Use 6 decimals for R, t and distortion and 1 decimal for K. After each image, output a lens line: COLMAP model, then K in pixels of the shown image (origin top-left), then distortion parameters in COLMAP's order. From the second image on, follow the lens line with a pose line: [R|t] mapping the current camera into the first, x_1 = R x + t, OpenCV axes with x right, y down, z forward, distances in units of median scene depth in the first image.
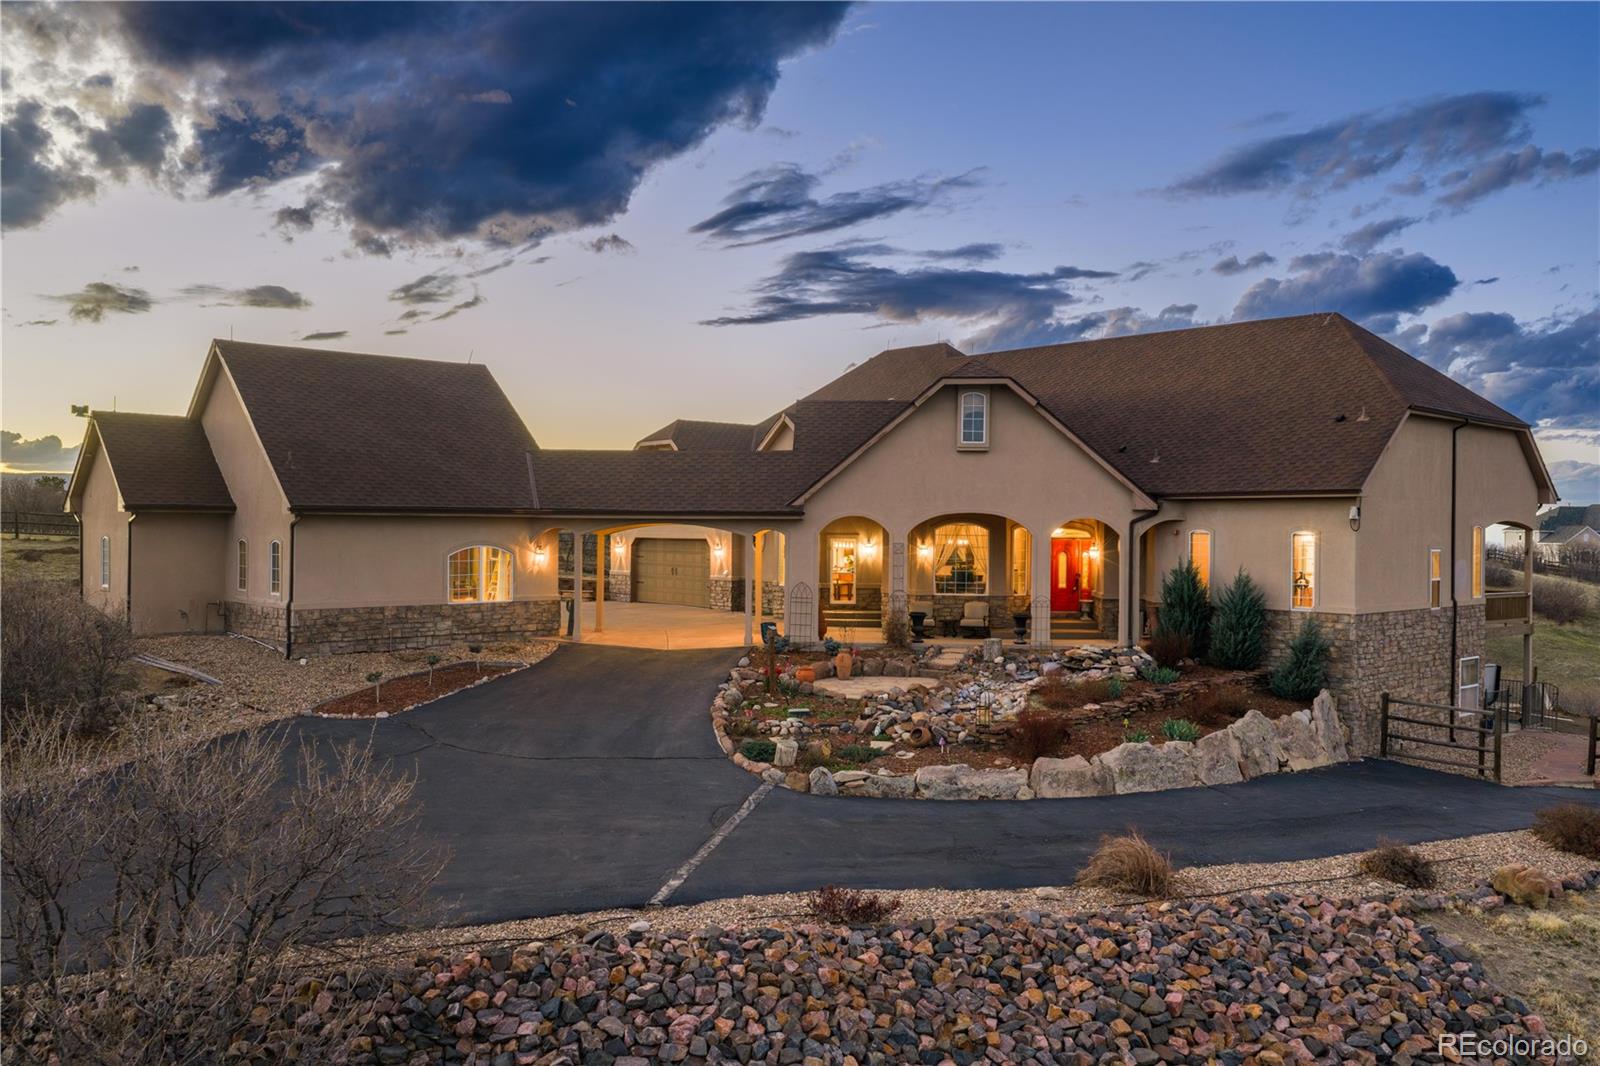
lens RADIAL K [[1329.2, 0, 800.0], [0, 1329.2, 533.0], [0, 0, 1]] dist [-0.002752, 0.000528]
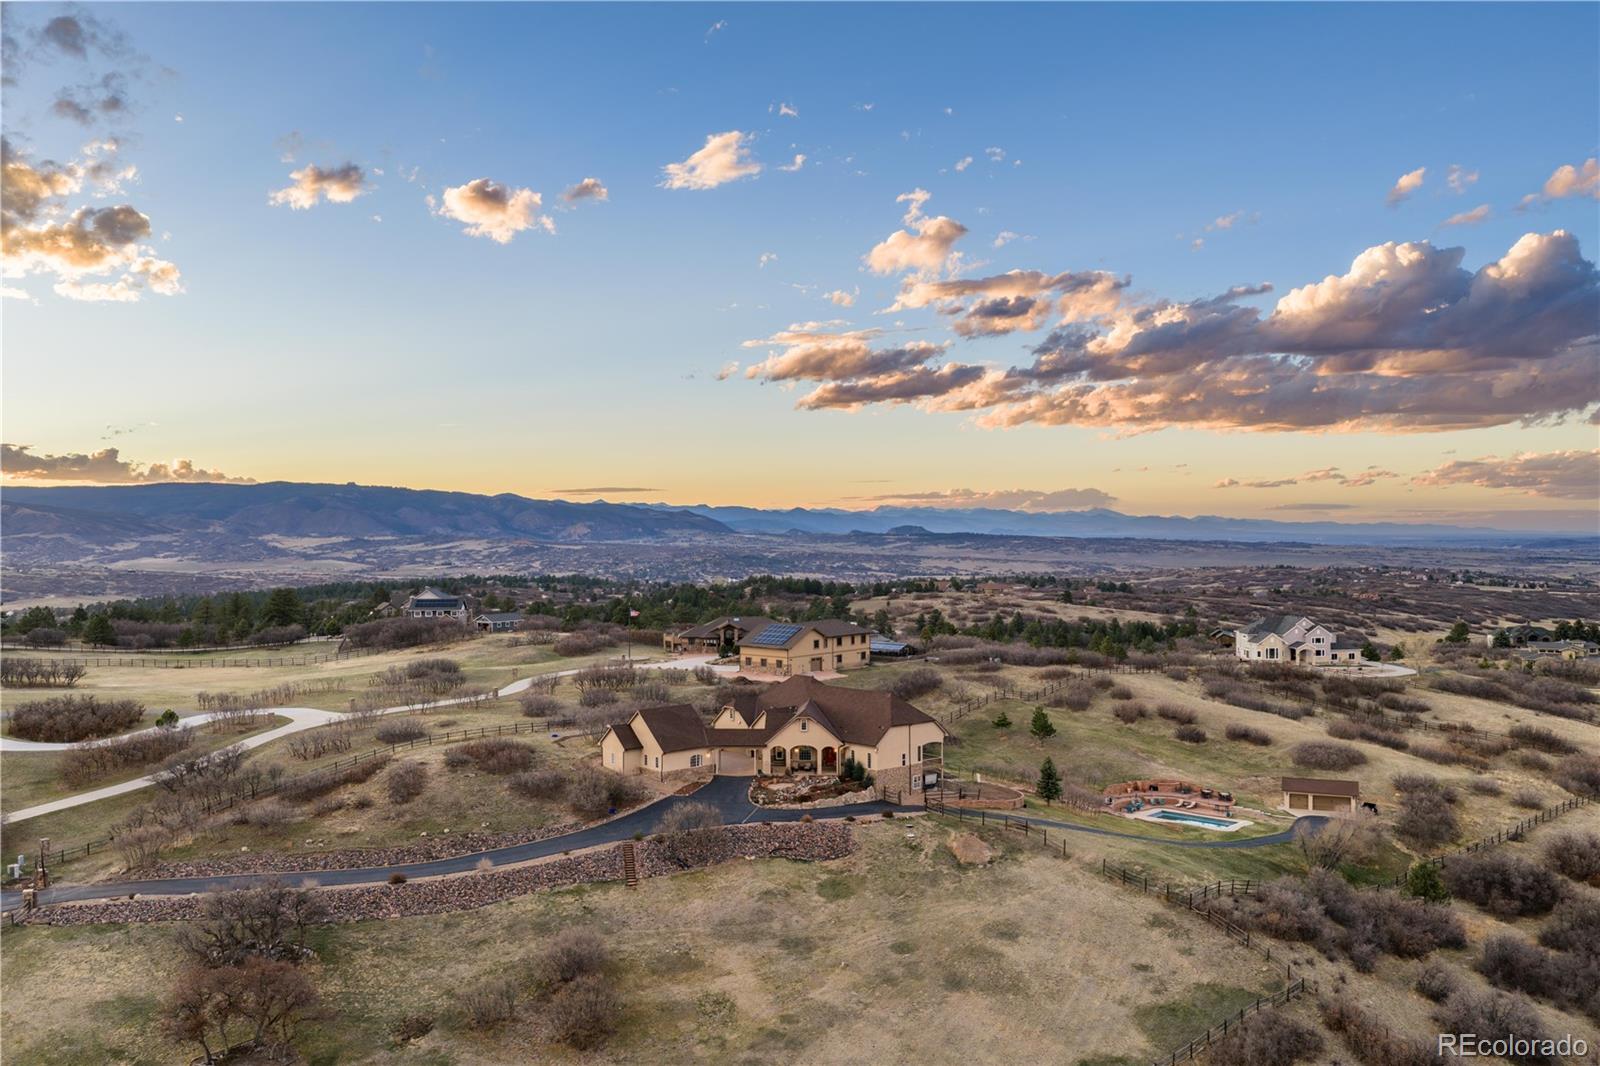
lens RADIAL K [[1329.2, 0, 800.0], [0, 1329.2, 533.0], [0, 0, 1]] dist [-0.002752, 0.000528]
pose [[0.999848, -0.013133, -0.011463, 0.191022], [0.013139, 0.999914, 0.000499, -0.797923], [0.011455, -0.000649, 0.999934, -3.799531]]
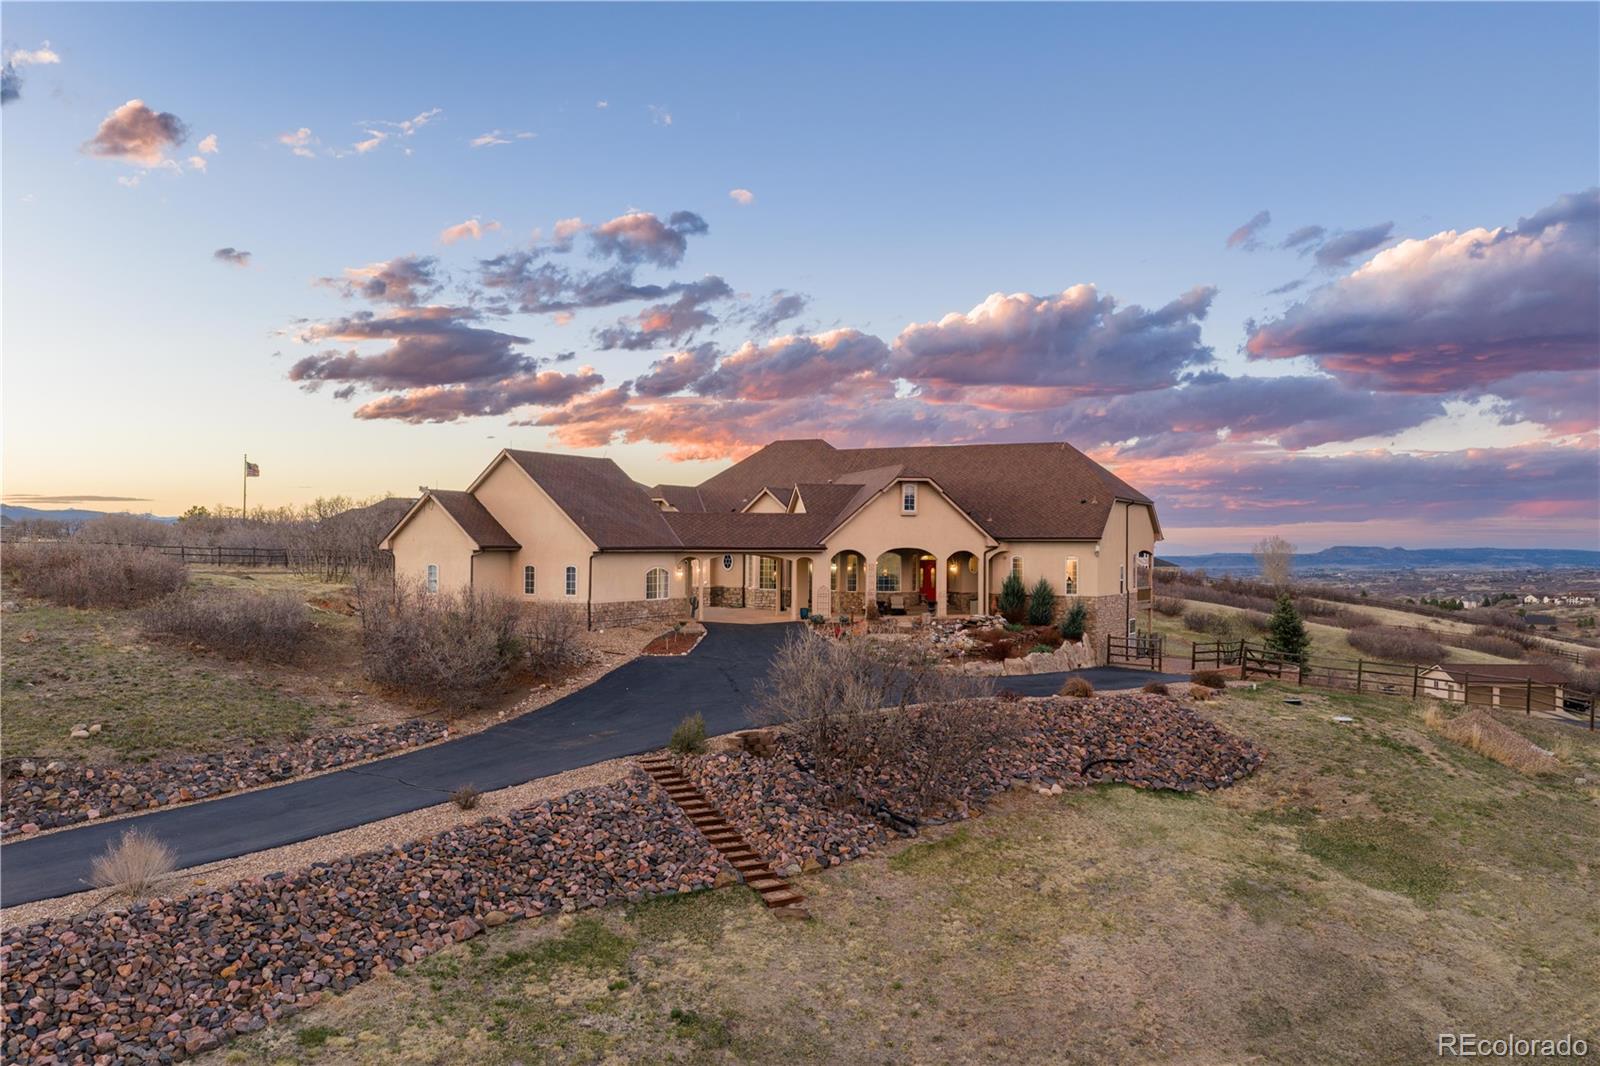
lens RADIAL K [[1329.2, 0, 800.0], [0, 1329.2, 533.0], [0, 0, 1]] dist [-0.002752, 0.000528]
pose [[0.942134, -0.000084, 0.335238, -0.697160], [0.004081, 0.999929, -0.011219, -0.016869], [-0.335213, 0.011938, 0.942067, -0.785389]]
